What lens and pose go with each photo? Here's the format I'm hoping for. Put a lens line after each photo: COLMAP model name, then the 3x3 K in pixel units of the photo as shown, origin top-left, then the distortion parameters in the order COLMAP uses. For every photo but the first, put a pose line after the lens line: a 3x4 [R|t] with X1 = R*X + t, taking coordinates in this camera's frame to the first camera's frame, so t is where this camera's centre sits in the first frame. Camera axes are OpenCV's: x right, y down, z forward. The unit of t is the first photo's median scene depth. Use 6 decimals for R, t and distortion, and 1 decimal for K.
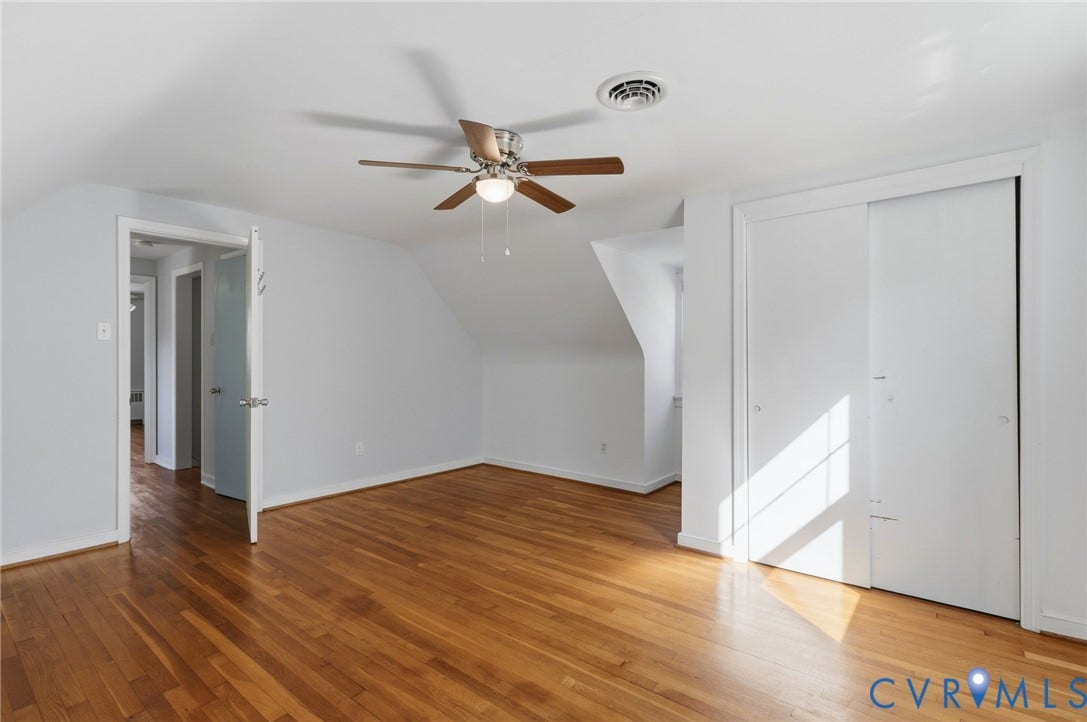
lens RADIAL K [[517.4, 0, 542.2], [0, 517.4, 361.0], [0, 0, 1]] dist [0.001650, -0.000584]
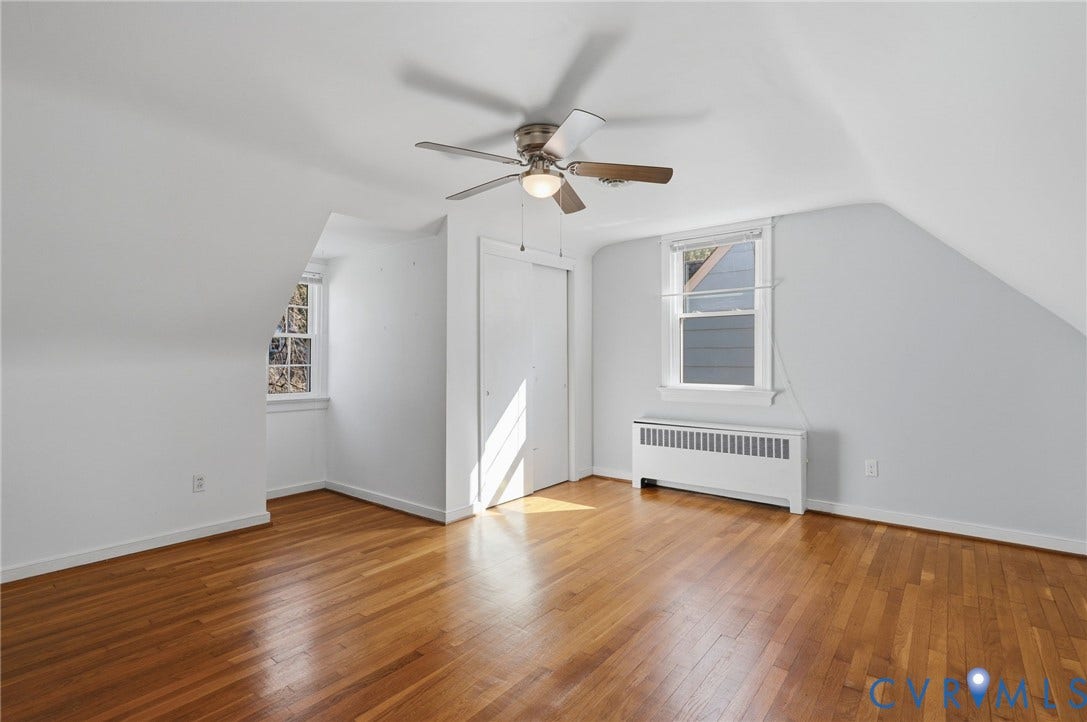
lens RADIAL K [[517.4, 0, 544.8], [0, 517.4, 356.6], [0, 0, 1]] dist [0.001650, -0.000584]
pose [[-0.006357, 0.000558, 0.999980, -0.884792], [0.003406, 0.999994, -0.000537, -0.002844], [-0.999974, 0.003402, -0.006359, 0.818961]]
